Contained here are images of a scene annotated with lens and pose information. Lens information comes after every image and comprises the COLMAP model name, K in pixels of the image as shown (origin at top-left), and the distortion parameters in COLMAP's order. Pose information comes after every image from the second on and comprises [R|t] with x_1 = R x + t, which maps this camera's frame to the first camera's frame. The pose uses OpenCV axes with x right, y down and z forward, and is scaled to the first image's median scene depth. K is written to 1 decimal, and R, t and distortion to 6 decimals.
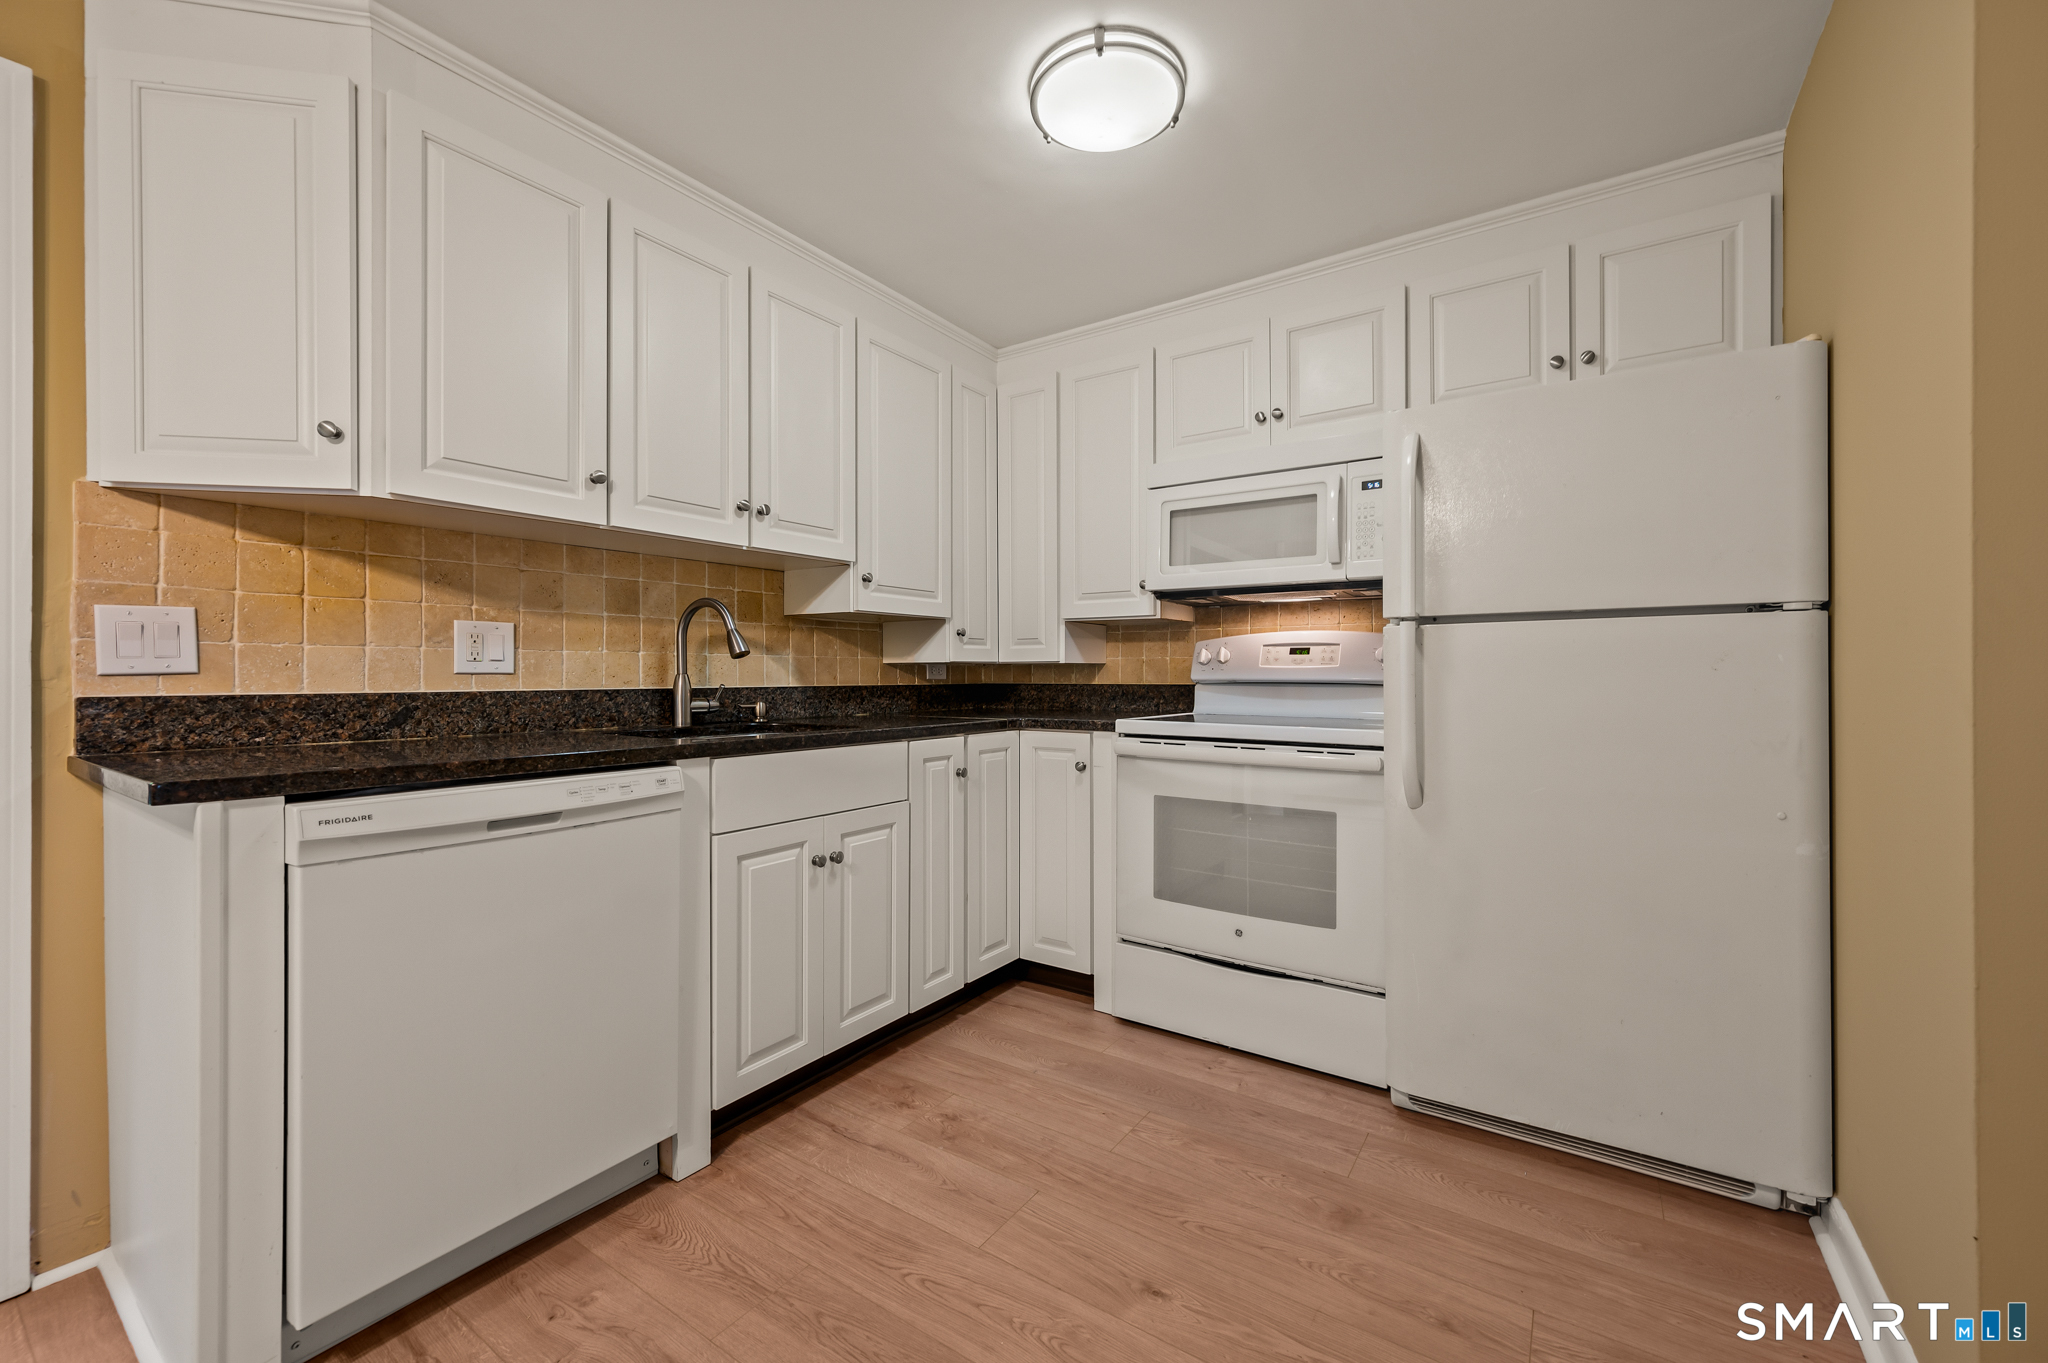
lens RADIAL K [[821.0, 0, 1058.4], [0, 821.0, 674.9], [0, 0, 1]] dist [0.000792, 0.000035]
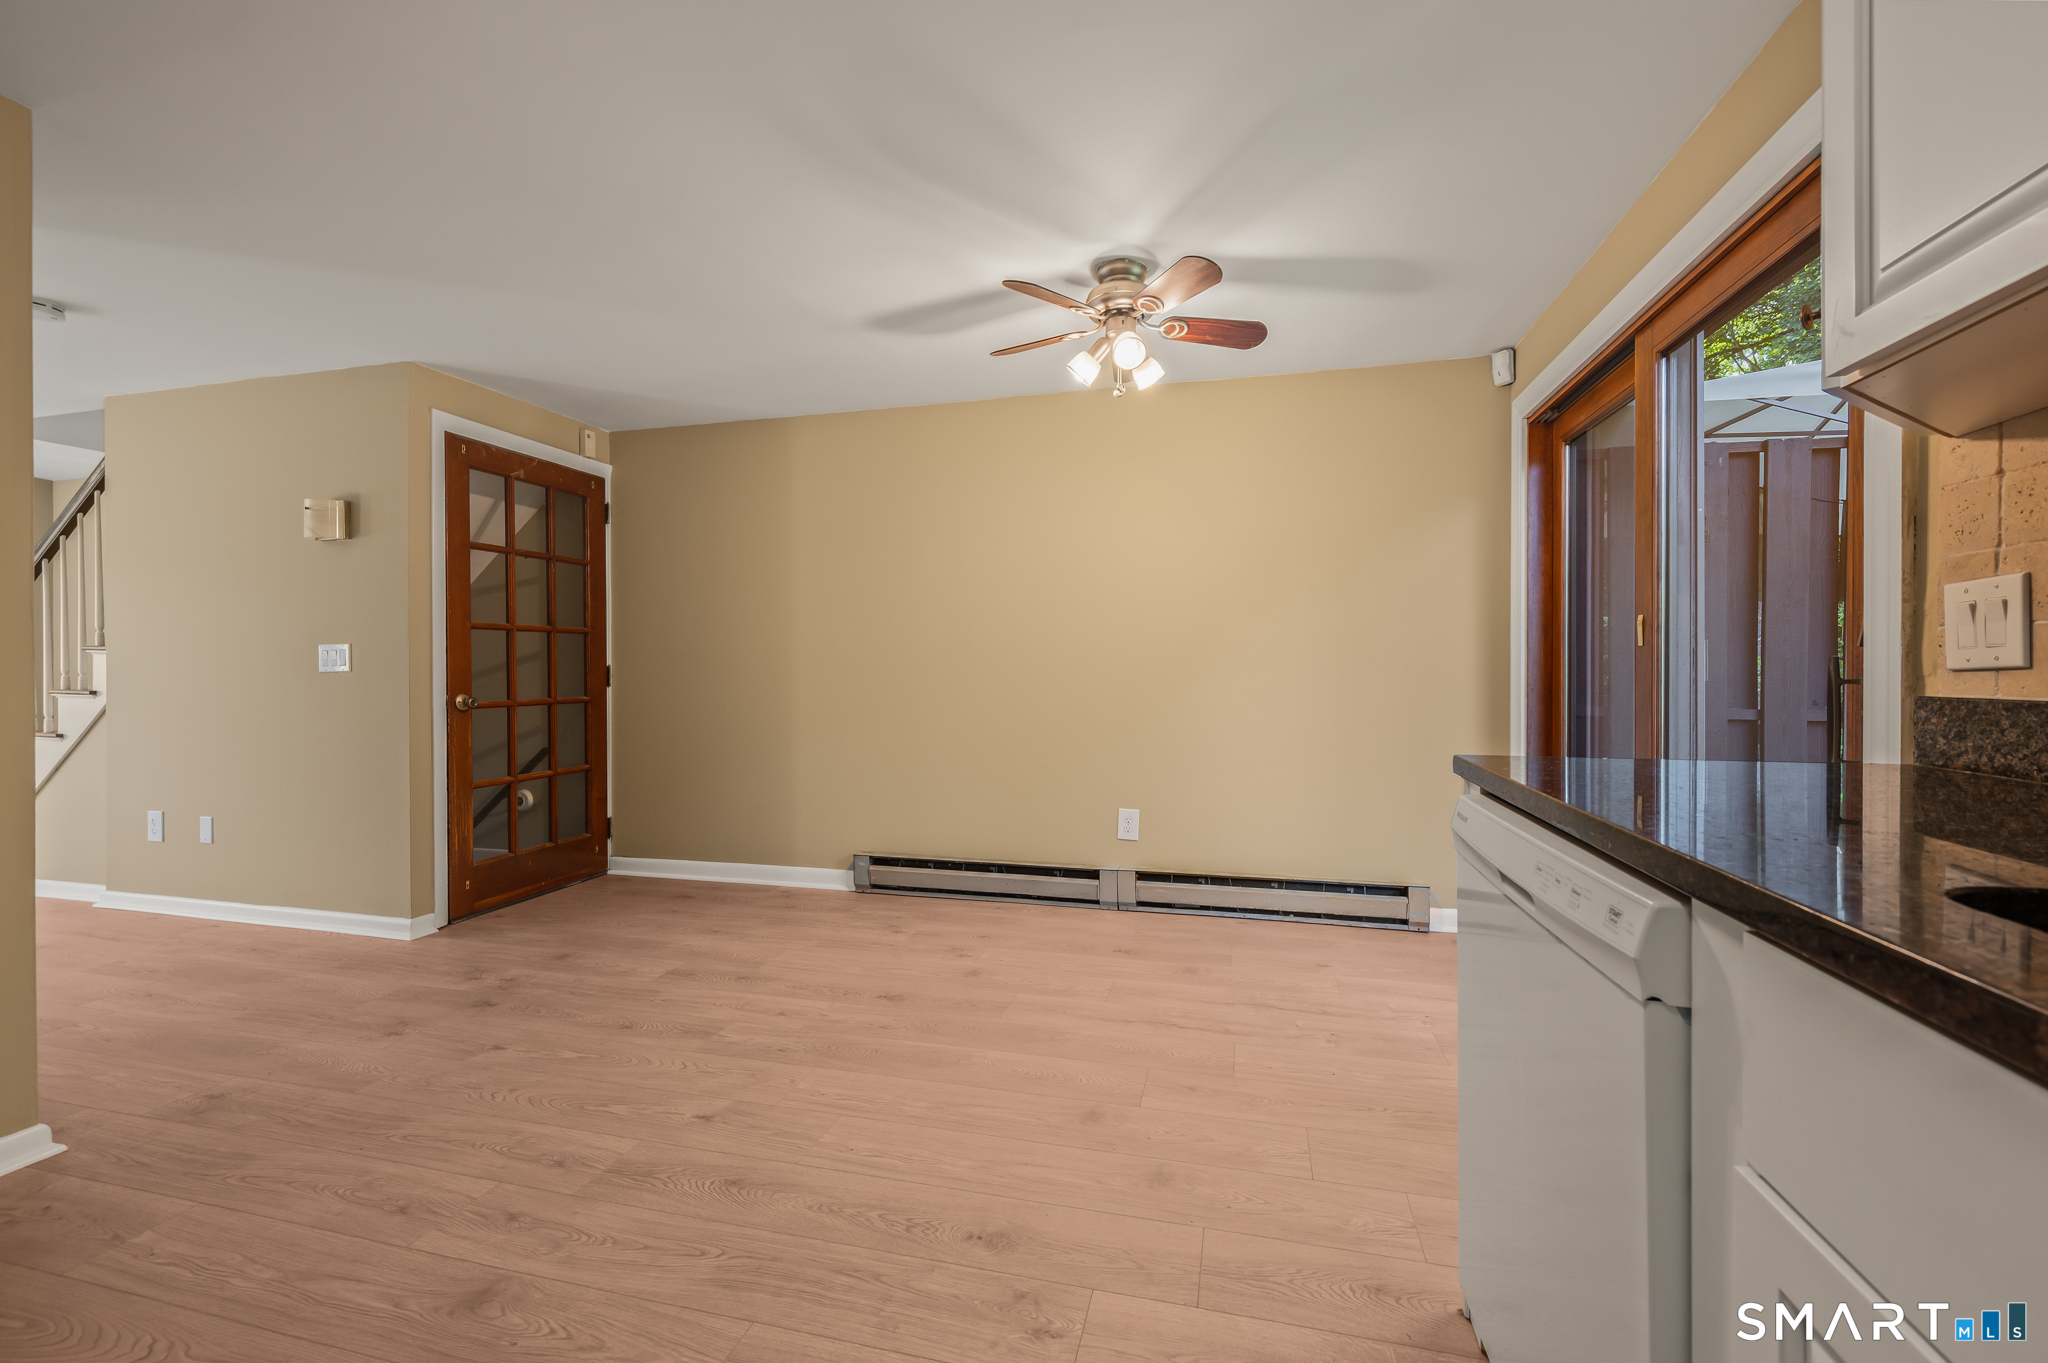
lens RADIAL K [[821.0, 0, 1058.4], [0, 821.0, 674.9], [0, 0, 1]] dist [0.000792, 0.000035]
pose [[-0.943306, 0.005022, -0.331885, -0.041539], [0.003358, 0.999979, 0.005588, -0.002001], [0.331906, 0.004156, -0.943303, 1.022073]]
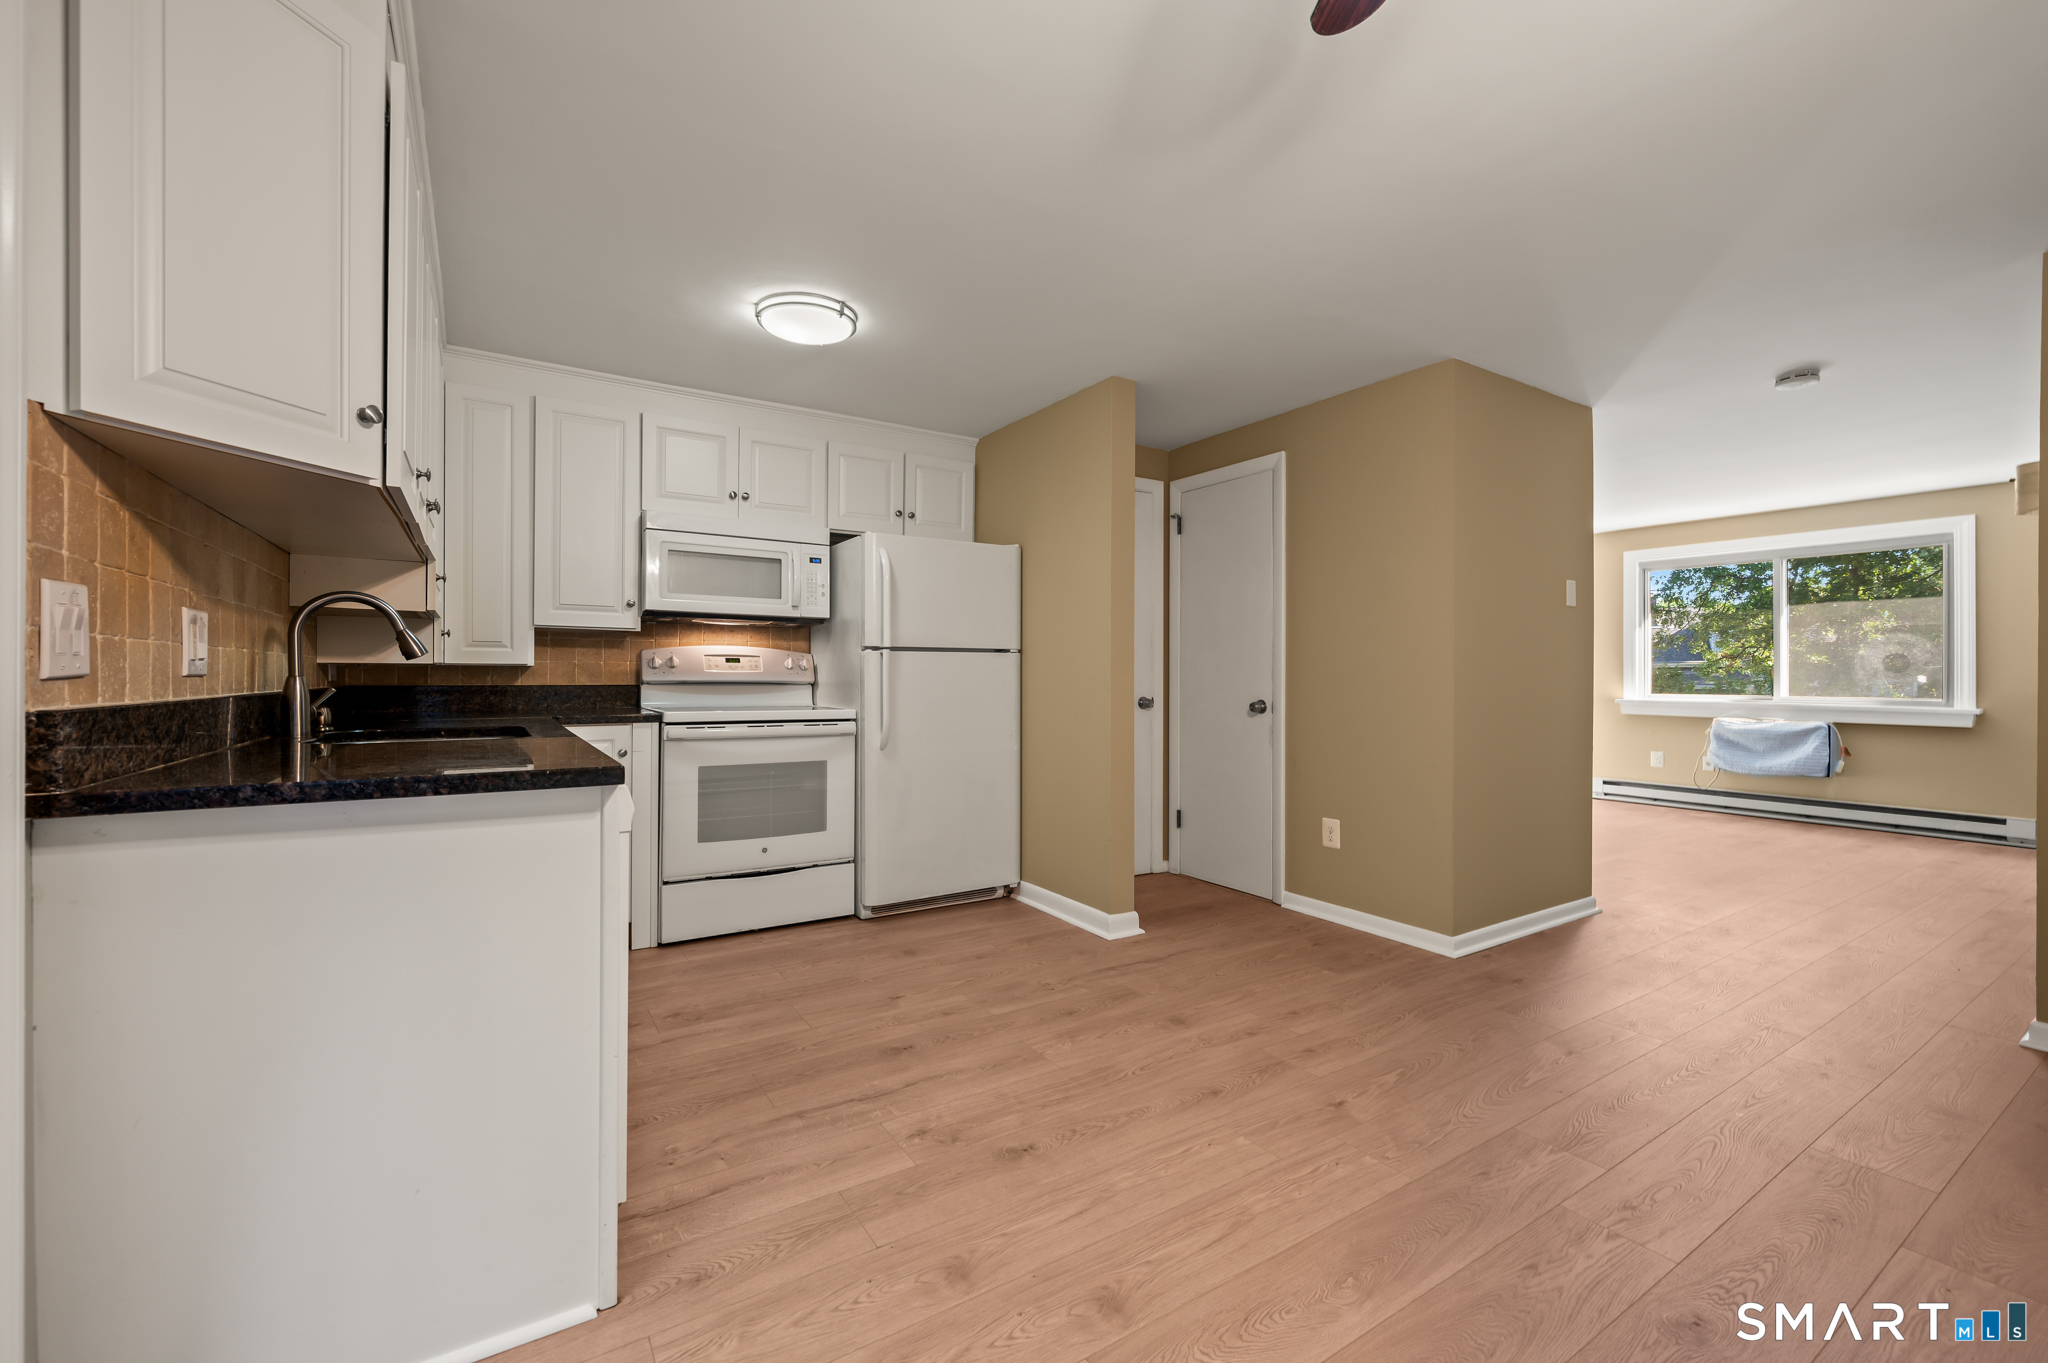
lens RADIAL K [[815.0, 0, 1007.7], [0, 815.0, 675.2], [0, 0, 1]] dist [0.001190, -0.000042]
pose [[0.424014, 0.003093, 0.905650, -1.005235], [-0.002949, 0.999994, -0.002035, -0.002577], [-0.905651, -0.001808, 0.424021, -0.030988]]
